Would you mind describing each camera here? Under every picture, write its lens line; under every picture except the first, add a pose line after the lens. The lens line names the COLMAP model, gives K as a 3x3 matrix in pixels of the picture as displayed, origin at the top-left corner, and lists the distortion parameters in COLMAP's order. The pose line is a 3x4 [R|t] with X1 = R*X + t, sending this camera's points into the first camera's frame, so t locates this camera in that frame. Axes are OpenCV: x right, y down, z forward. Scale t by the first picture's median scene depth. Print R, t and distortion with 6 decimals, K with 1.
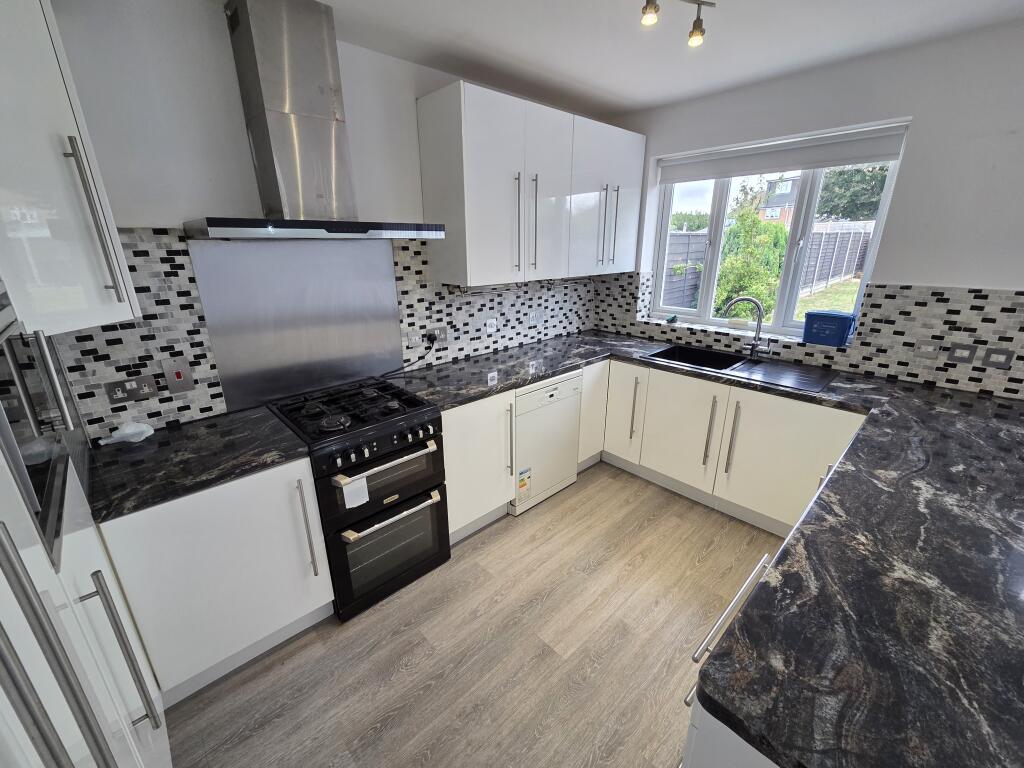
lens RADIAL K [[418.8, 0, 511.0], [0, 418.8, 384.5], [0, 0, 1]] dist [-0.002308, -0.000356]
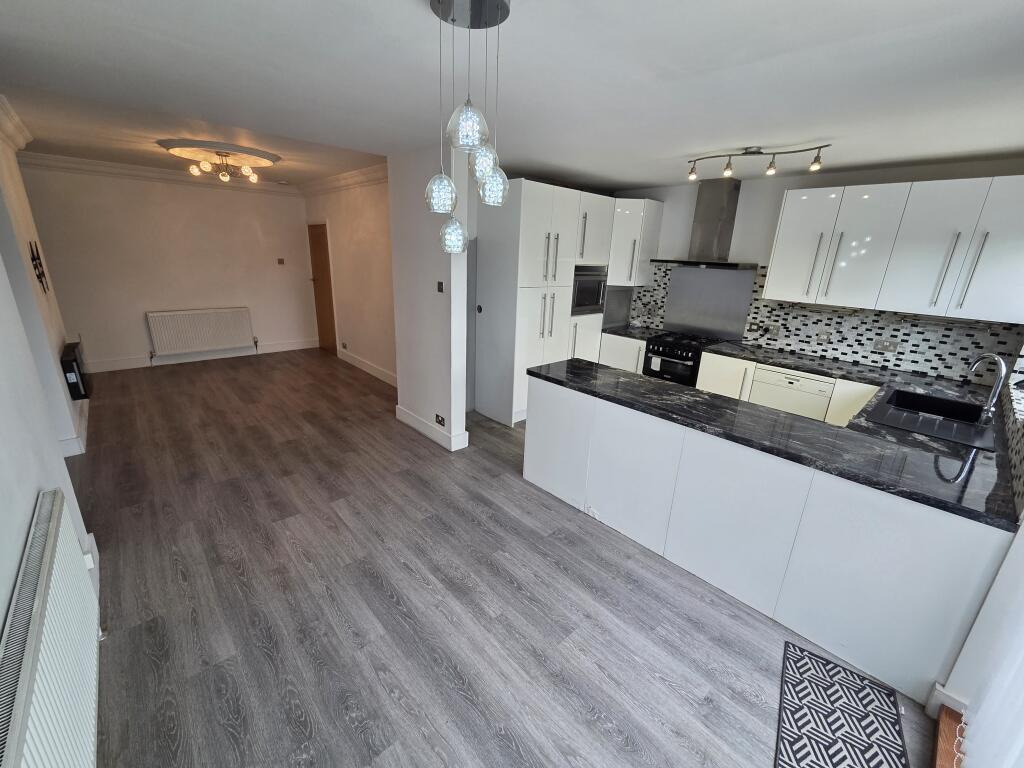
lens RADIAL K [[418.8, 0, 511.7], [0, 418.8, 381.7], [0, 0, 1]] dist [-0.002308, -0.000356]
pose [[-0.010988, 0.303403, -0.952799, 1.377114], [-0.358693, 0.888245, 0.286983, -0.041533], [0.933391, 0.344916, 0.099068, -0.025312]]
